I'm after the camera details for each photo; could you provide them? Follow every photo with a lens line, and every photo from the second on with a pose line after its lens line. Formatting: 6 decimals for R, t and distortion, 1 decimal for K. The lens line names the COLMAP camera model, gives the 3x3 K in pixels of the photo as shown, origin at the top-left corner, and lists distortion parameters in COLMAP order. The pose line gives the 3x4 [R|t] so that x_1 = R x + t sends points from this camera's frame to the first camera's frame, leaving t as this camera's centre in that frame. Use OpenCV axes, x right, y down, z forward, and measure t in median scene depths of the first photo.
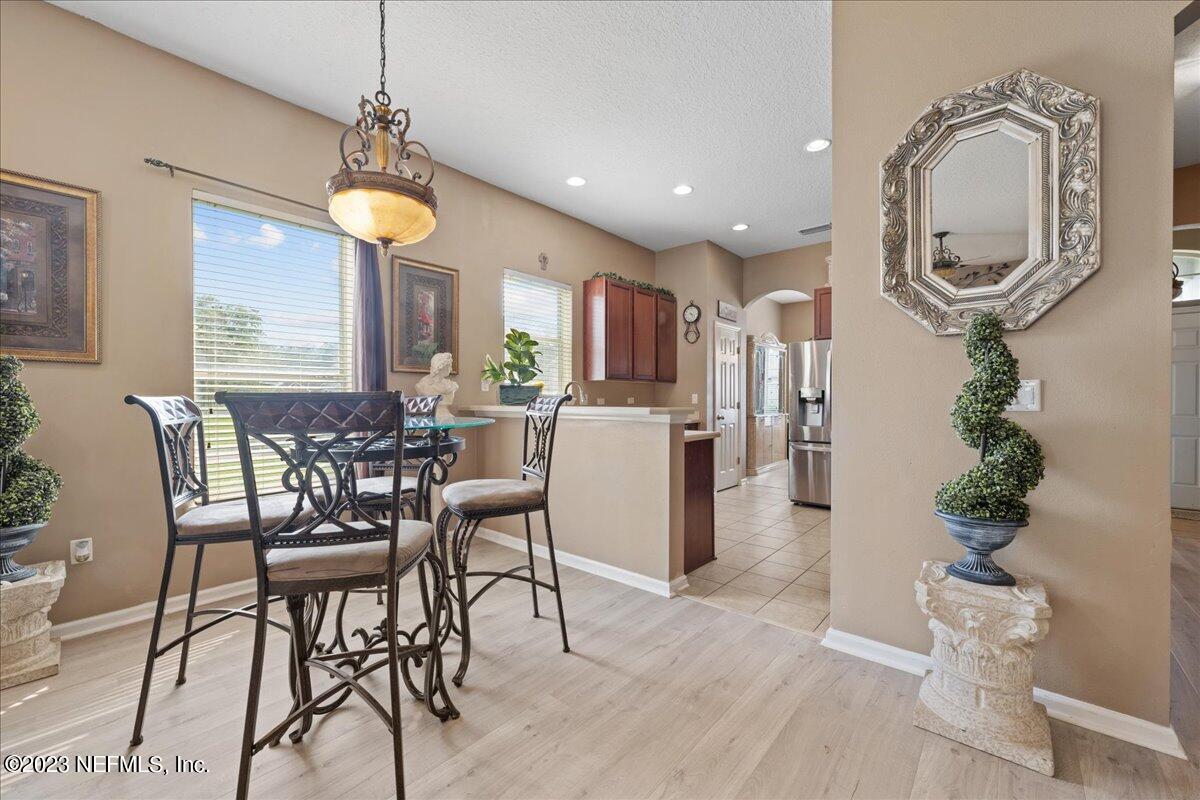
lens RADIAL K [[482.0, 0, 598.7], [0, 482.0, 398.2], [0, 0, 1]] dist [0.000358, 0.000044]
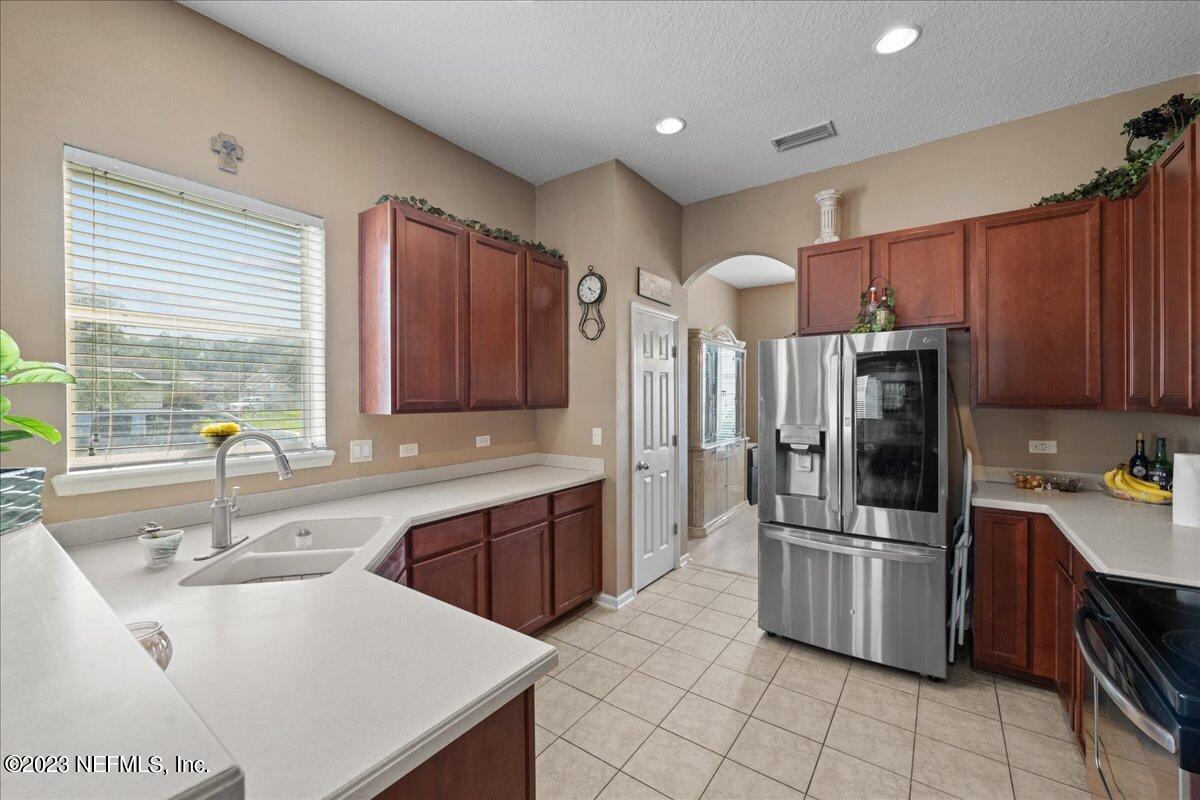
lens RADIAL K [[482.0, 0, 599.2], [0, 482.0, 392.0], [0, 0, 1]] dist [0.000358, 0.000044]
pose [[0.996158, -0.001940, 0.087553, 0.149284], [0.002316, 0.999989, -0.004192, -0.048434], [-0.087544, 0.004379, 0.996151, 0.419020]]
